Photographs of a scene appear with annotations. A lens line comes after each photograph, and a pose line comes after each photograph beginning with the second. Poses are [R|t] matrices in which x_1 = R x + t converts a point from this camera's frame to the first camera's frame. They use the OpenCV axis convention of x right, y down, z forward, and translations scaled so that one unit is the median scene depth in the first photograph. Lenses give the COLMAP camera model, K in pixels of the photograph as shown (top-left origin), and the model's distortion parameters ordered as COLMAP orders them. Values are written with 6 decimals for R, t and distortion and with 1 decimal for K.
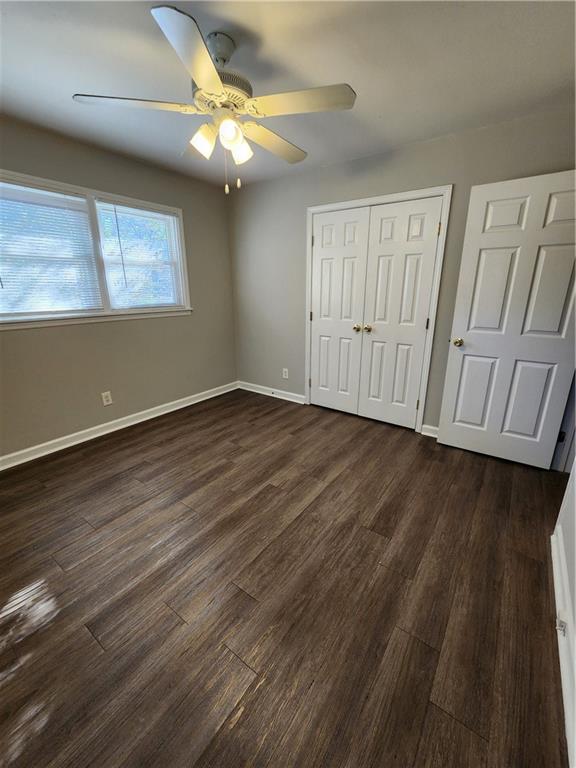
lens RADIAL K [[315.6, 0, 290.4], [0, 315.6, 385.1], [0, 0, 1]] dist [-0.000369, -0.001121]
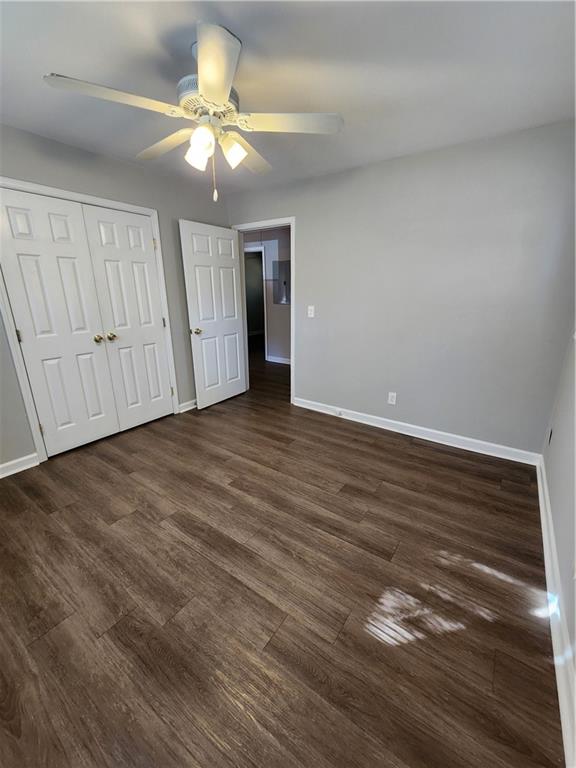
lens RADIAL K [[315.6, 0, 298.8], [0, 315.6, 383.3], [0, 0, 1]] dist [-0.000369, -0.001121]
pose [[-0.025539, -0.291898, 0.956108, -0.864871], [0.298387, 0.910596, 0.285973, -0.190800], [-0.954103, 0.292594, 0.063843, 0.556649]]
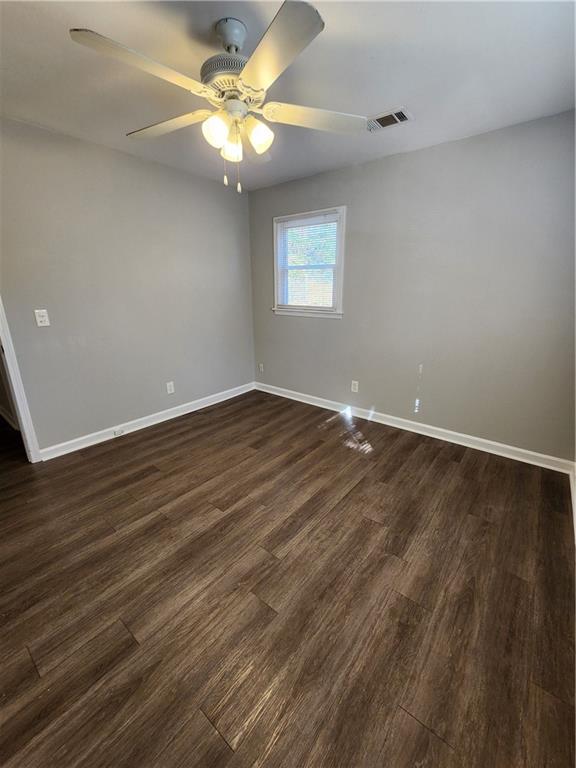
lens RADIAL K [[315.6, 0, 290.7], [0, 315.6, 384.5], [0, 0, 1]] dist [-0.000369, -0.001121]
pose [[-0.998747, -0.018695, 0.046411, -0.263269], [0.011347, 0.818775, 0.574002, -0.444039], [-0.048731, 0.573810, -0.817537, 1.365757]]
